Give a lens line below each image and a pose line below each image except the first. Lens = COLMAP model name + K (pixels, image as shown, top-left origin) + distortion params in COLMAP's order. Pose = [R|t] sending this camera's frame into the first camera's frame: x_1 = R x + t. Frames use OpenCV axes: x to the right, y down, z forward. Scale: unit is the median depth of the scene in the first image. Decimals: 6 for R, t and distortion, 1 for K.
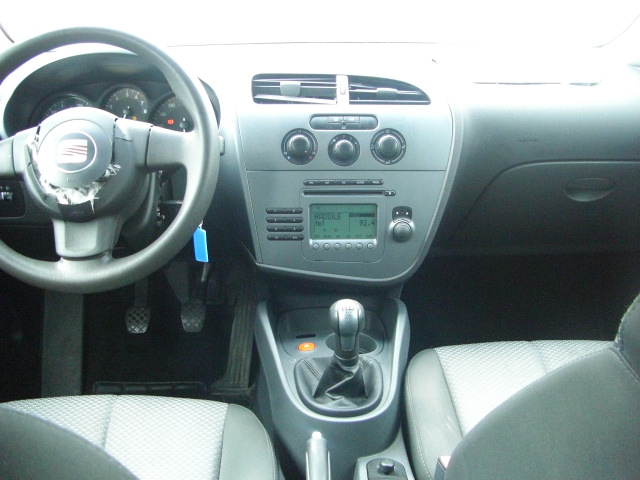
lens RADIAL K [[715.7, 0, 320.4], [0, 715.7, 240.5], [0, 0, 1]] dist [-0.138831, 0.000000]
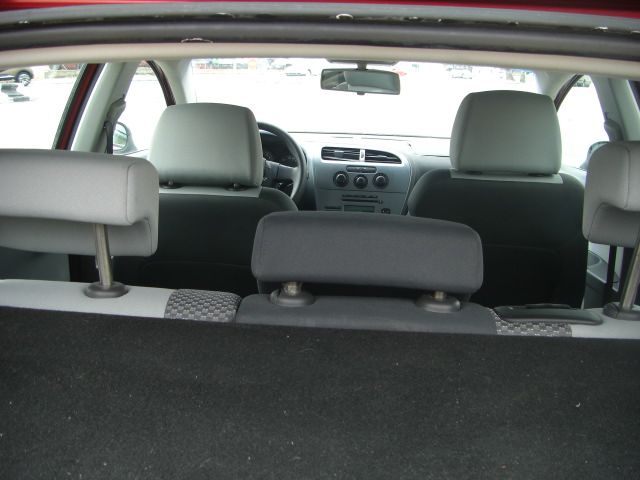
lens RADIAL K [[715.7, 0, 320.0], [0, 715.7, 238.6], [0, 0, 1]] dist [-0.138831, 0.000000]
pose [[0.994788, 0.056053, -0.085170, 0.105822], [-0.066418, 0.990034, -0.124184, 0.335135], [0.077360, 0.129193, 0.988597, -1.198174]]
